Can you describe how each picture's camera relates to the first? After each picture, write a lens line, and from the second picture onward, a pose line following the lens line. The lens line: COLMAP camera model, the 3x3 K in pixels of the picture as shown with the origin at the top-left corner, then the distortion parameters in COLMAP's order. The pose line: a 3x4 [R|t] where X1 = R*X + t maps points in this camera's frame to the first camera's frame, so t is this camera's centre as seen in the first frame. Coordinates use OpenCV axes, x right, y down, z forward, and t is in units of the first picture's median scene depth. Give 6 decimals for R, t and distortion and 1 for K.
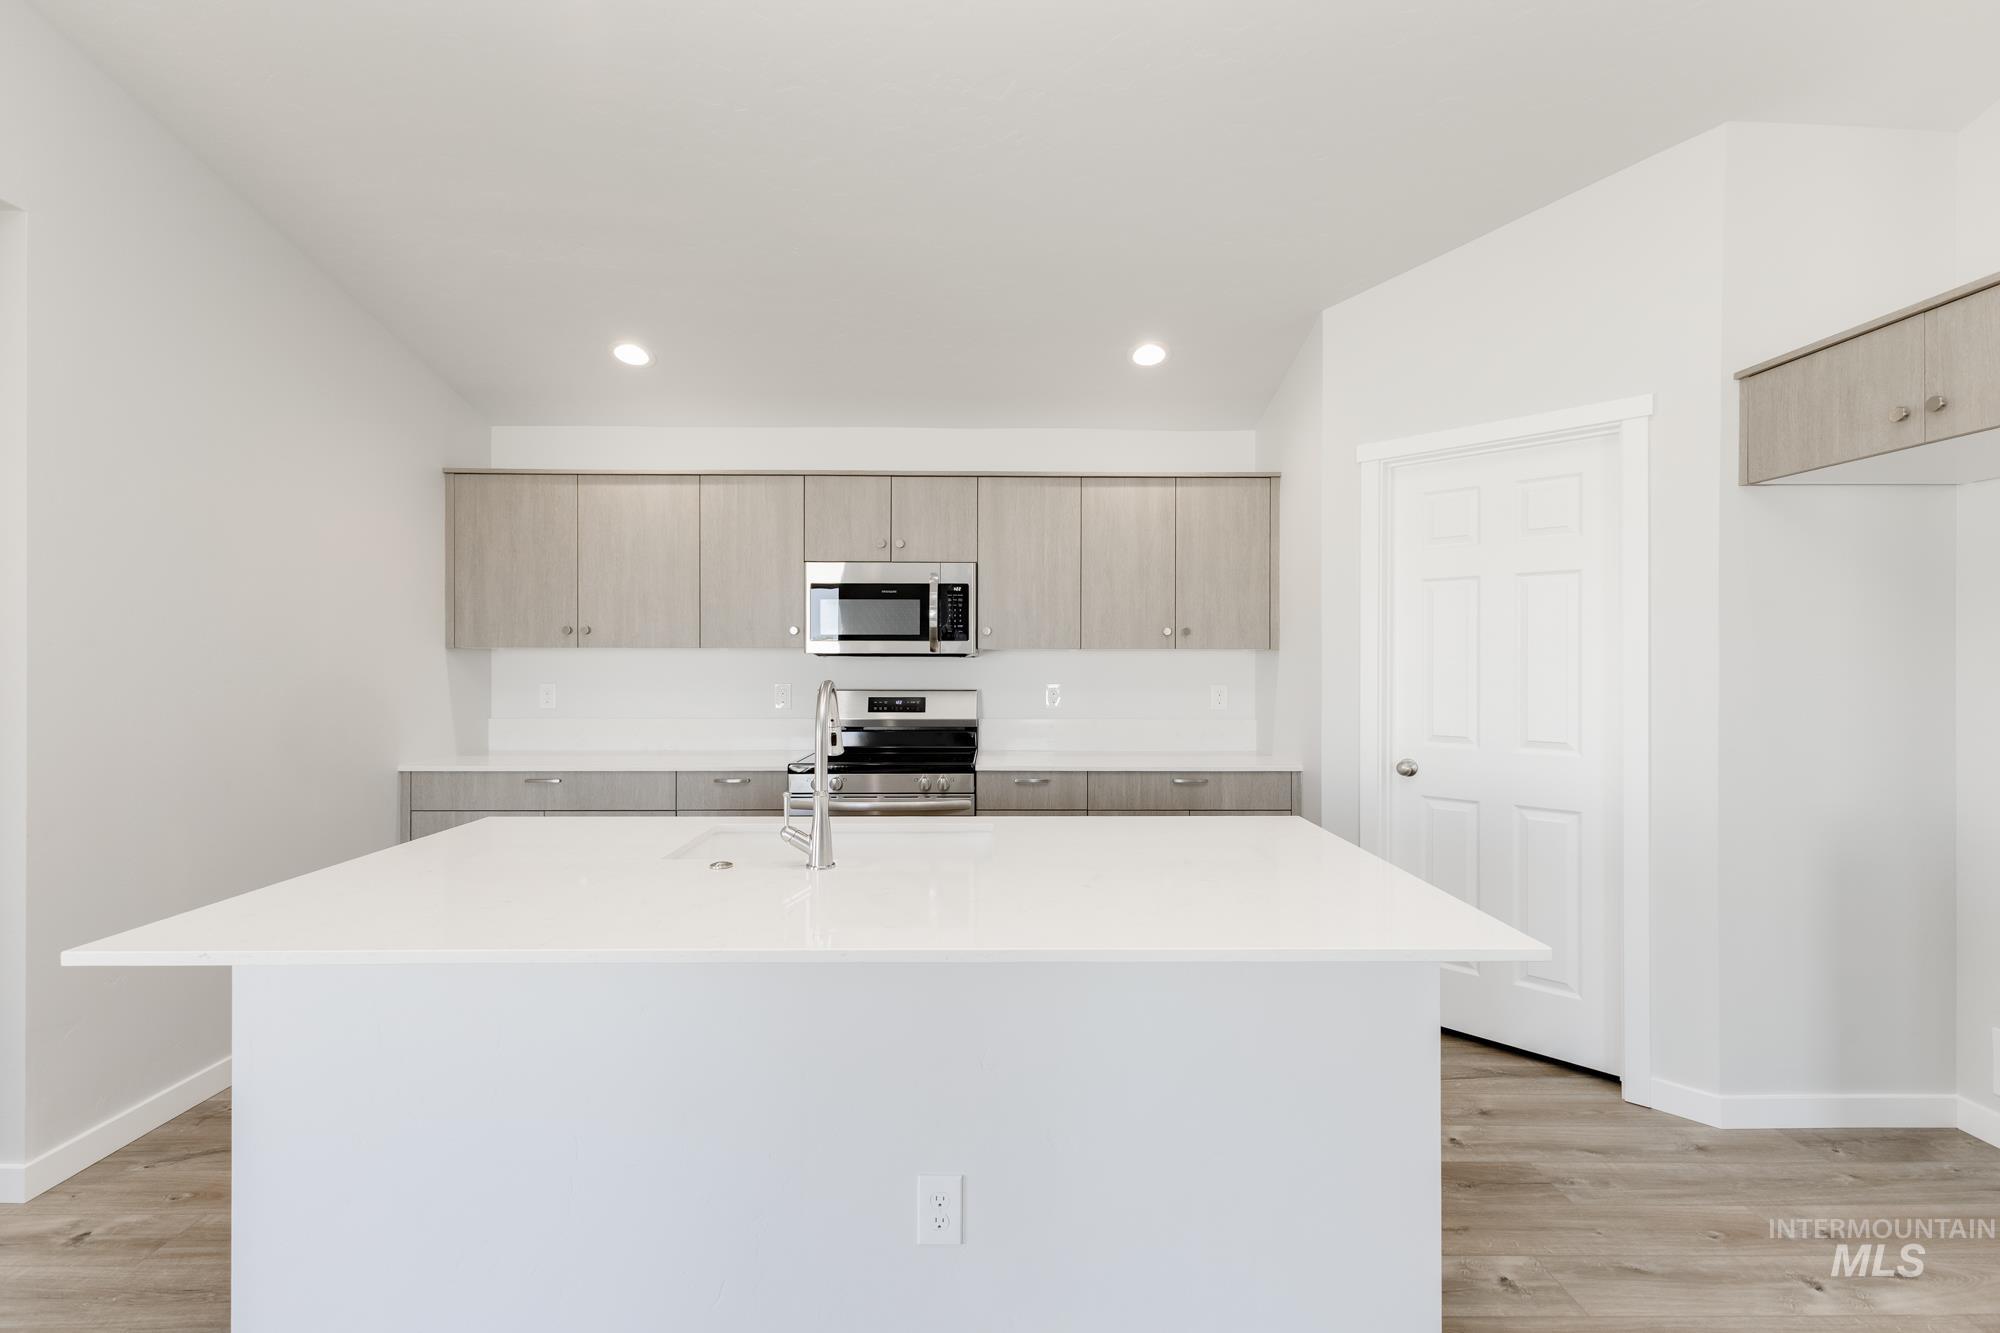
lens RADIAL K [[871.6, 0, 1002.5], [0, 871.6, 661.5], [0, 0, 1]] dist [0.013193, -0.004319]
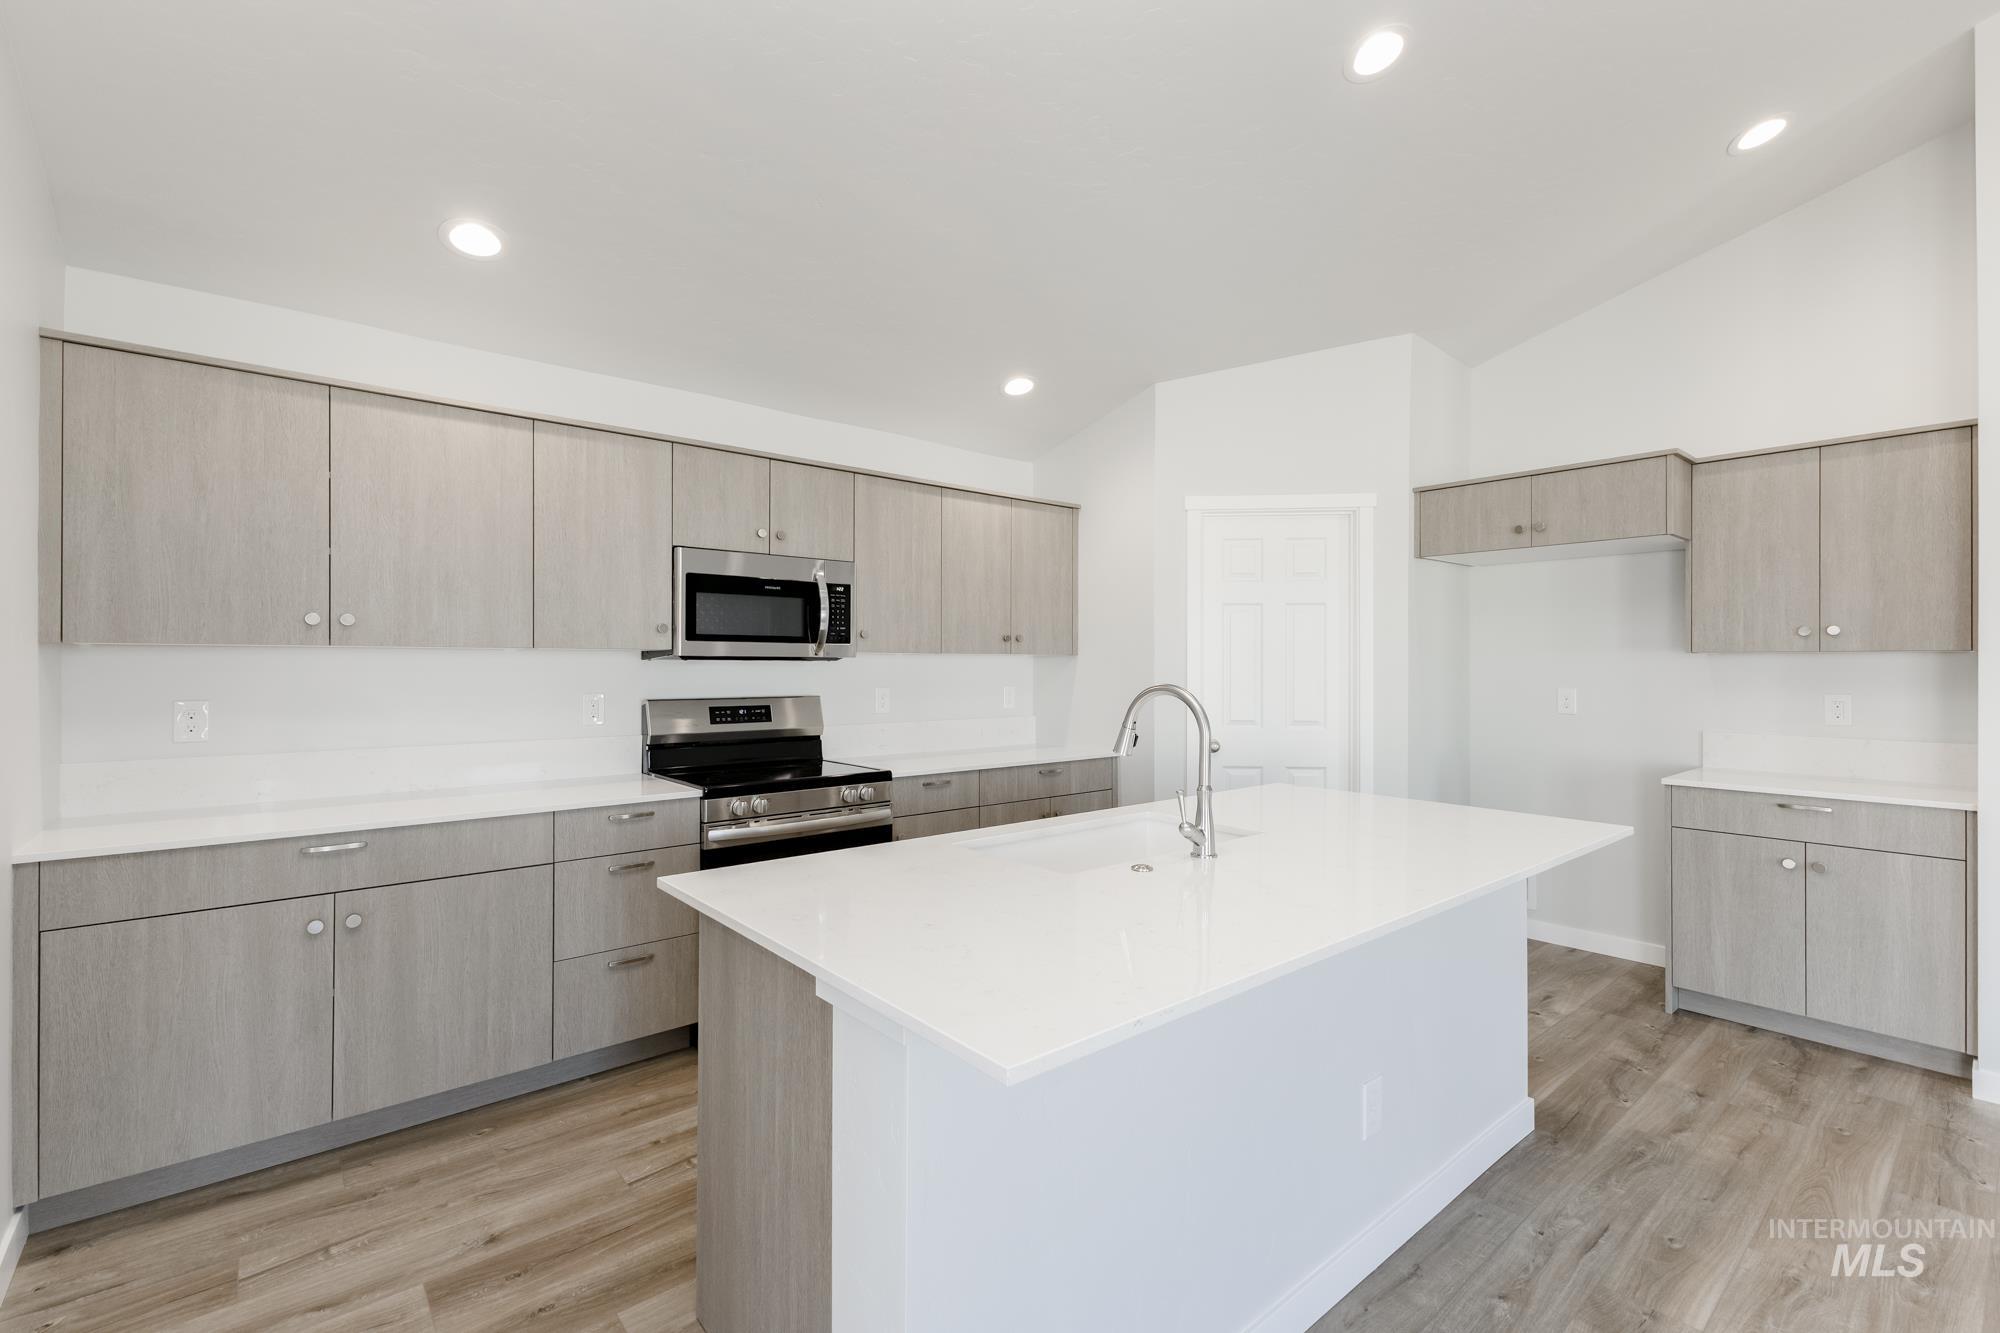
lens RADIAL K [[871.6, 0, 1003.7], [0, 871.6, 672.4], [0, 0, 1]] dist [0.013193, -0.004319]
pose [[0.771355, -0.005727, 0.636379, -0.516414], [-0.000307, 0.999956, 0.009372, -0.001694], [-0.636405, -0.007425, 0.771320, 0.155869]]
